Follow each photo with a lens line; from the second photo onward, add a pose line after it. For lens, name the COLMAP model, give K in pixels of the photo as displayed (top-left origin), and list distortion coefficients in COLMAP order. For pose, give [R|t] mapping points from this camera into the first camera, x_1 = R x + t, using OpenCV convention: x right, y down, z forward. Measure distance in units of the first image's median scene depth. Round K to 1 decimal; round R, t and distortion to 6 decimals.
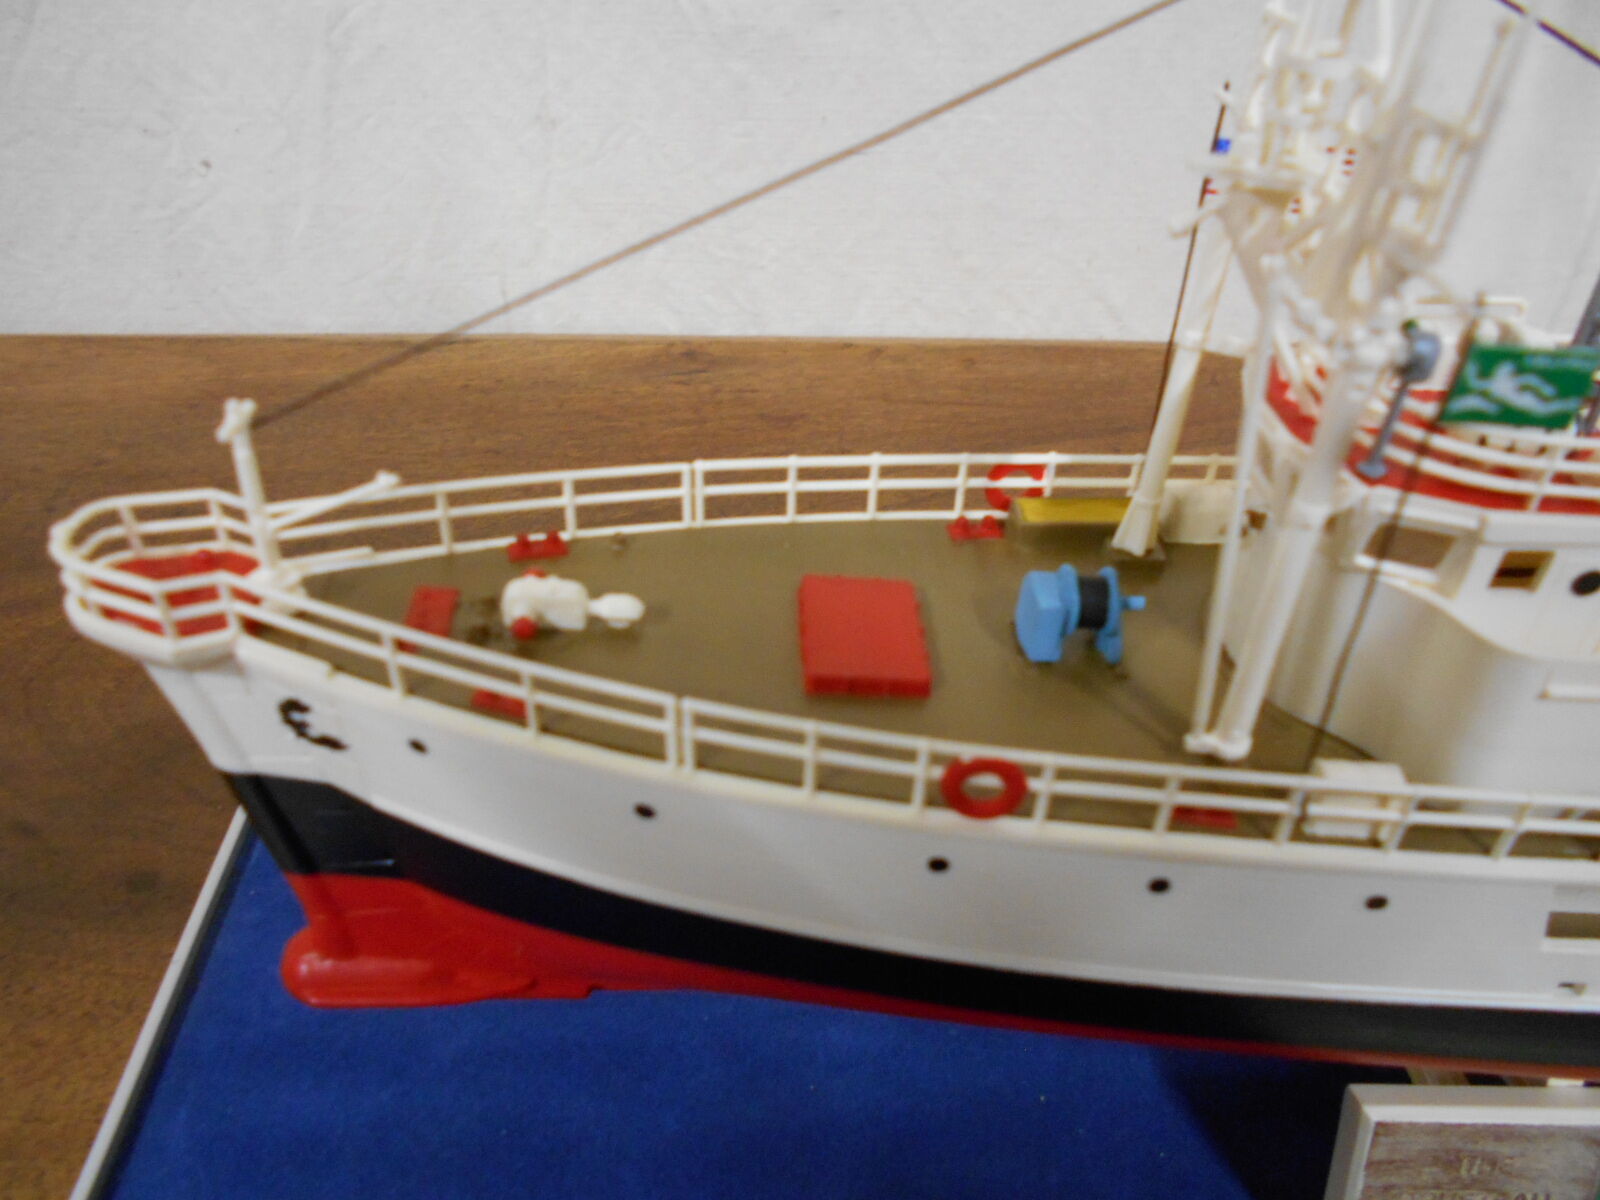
lens RADIAL K [[1244.0, 0, 790.8], [0, 1244.0, 612.2], [0, 0, 1]] dist [-0.032722, 0.064517]
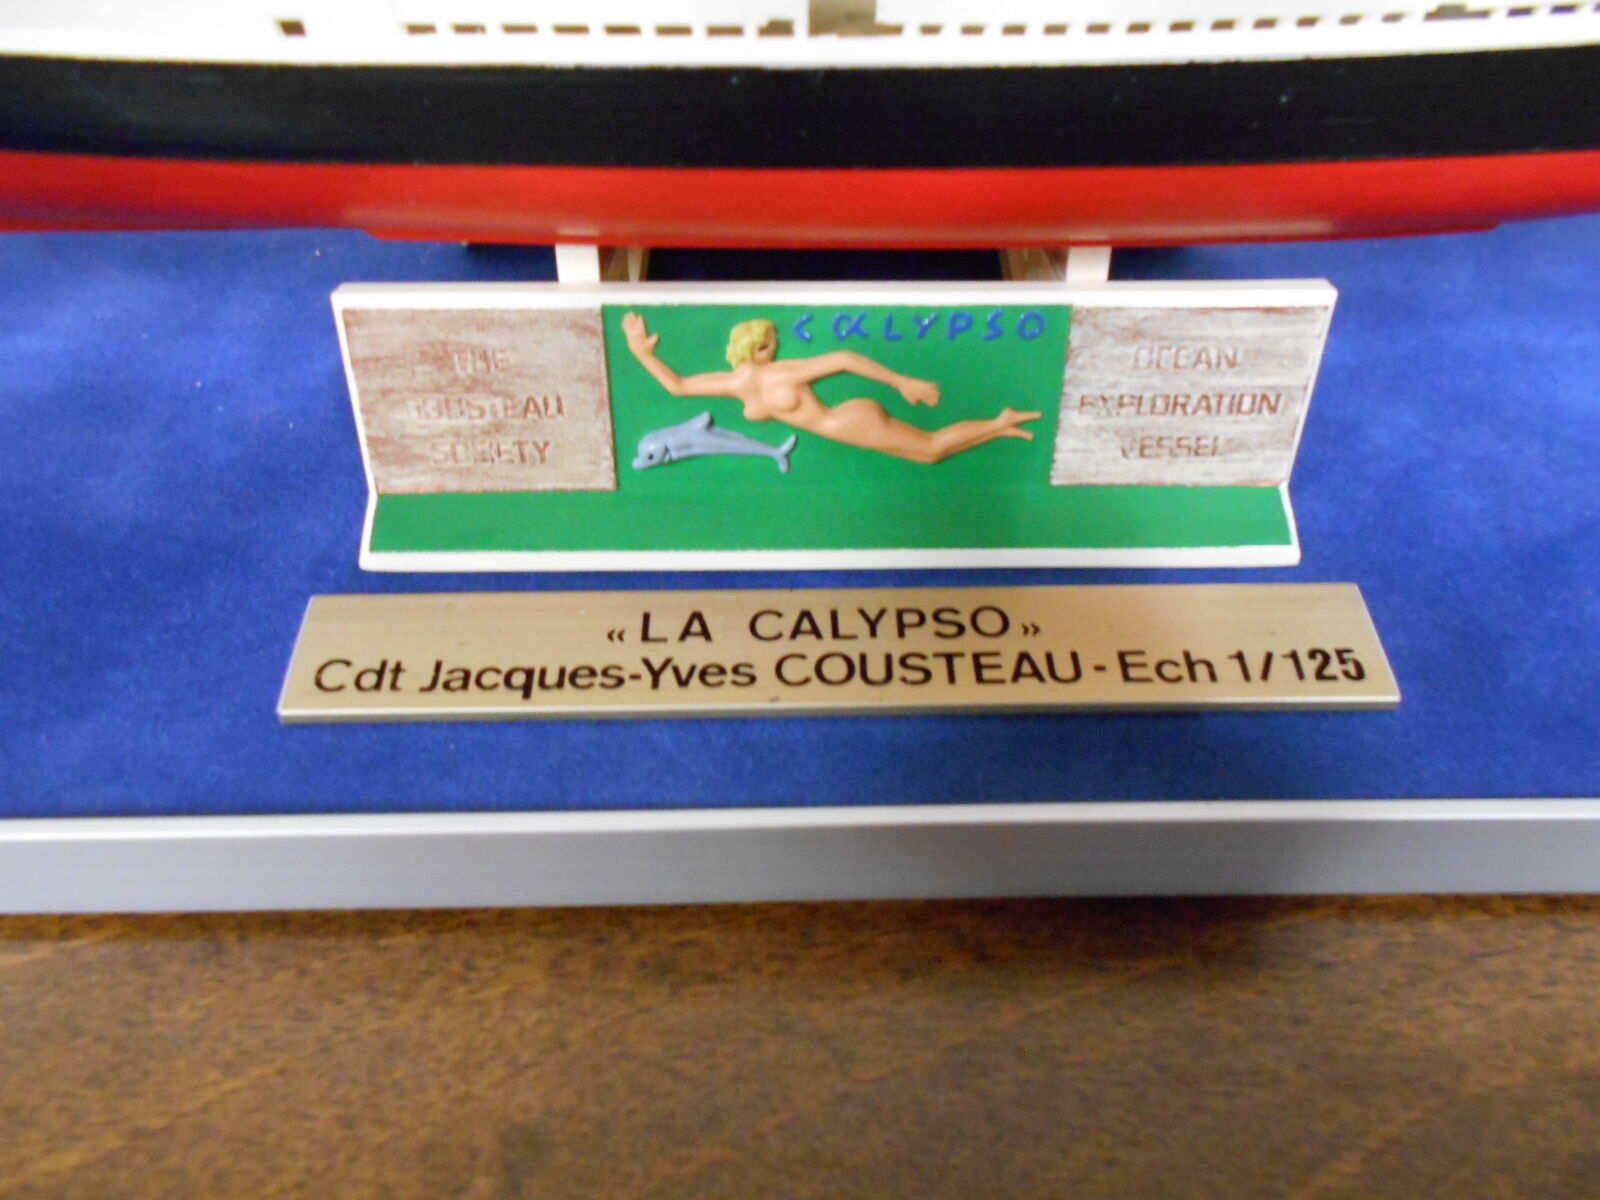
lens RADIAL K [[1244.0, 0, 773.4], [0, 1244.0, 589.7], [0, 0, 1]] dist [-0.032722, 0.064517]
pose [[0.998734, -0.001691, -0.050271, 0.836013], [0.012863, 0.974788, 0.222763, 0.411530], [0.048627, -0.223127, 0.973576, 0.065410]]
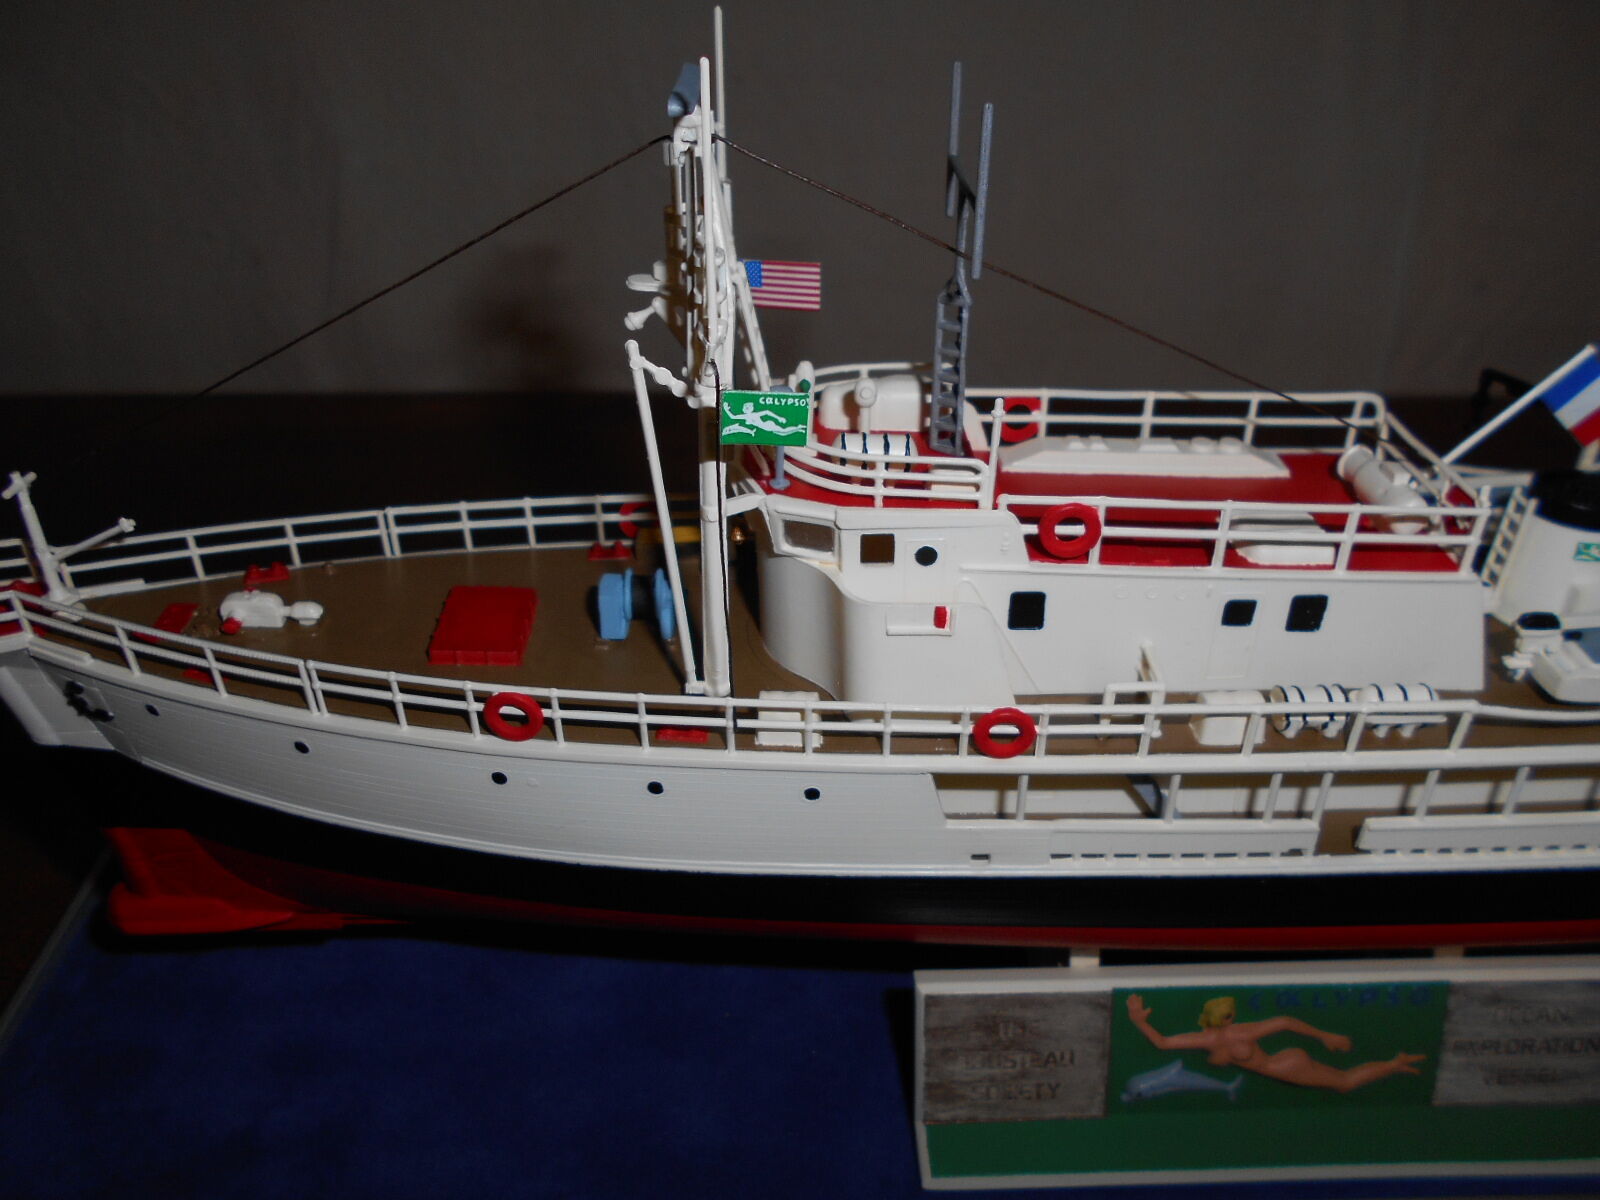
lens RADIAL K [[1244.0, 0, 810.7], [0, 1244.0, 624.0], [0, 0, 1]] dist [-0.032722, 0.064517]
pose [[0.998665, -0.037634, -0.035375, 0.410810], [0.035152, 0.997043, -0.068337, 0.108751], [0.037842, 0.067002, 0.997035, -0.315629]]
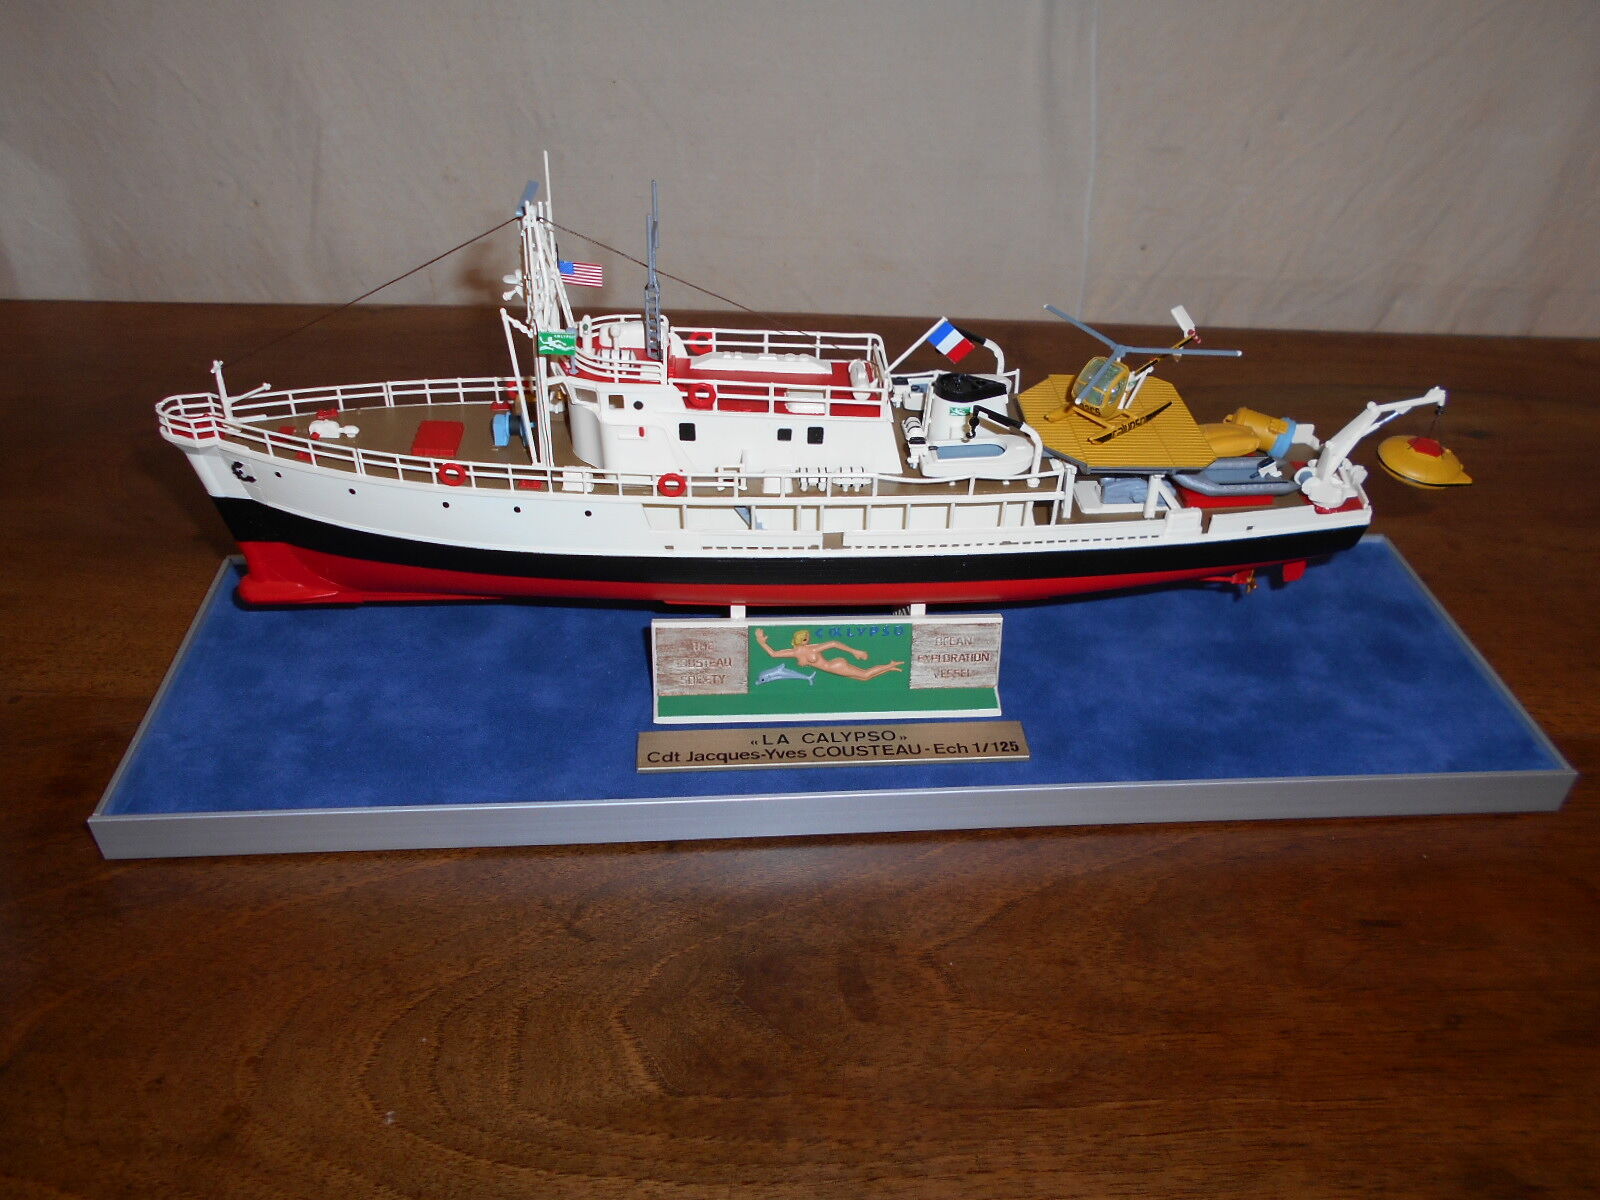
lens RADIAL K [[1244.0, 0, 799.9], [0, 1244.0, 597.4], [0, 0, 1]] dist [-0.032722, 0.064517]
pose [[0.999719, -0.023361, 0.004018, 0.763303], [0.023408, 0.999652, -0.012163, 0.383738], [-0.003733, 0.012254, 0.999918, -1.623030]]
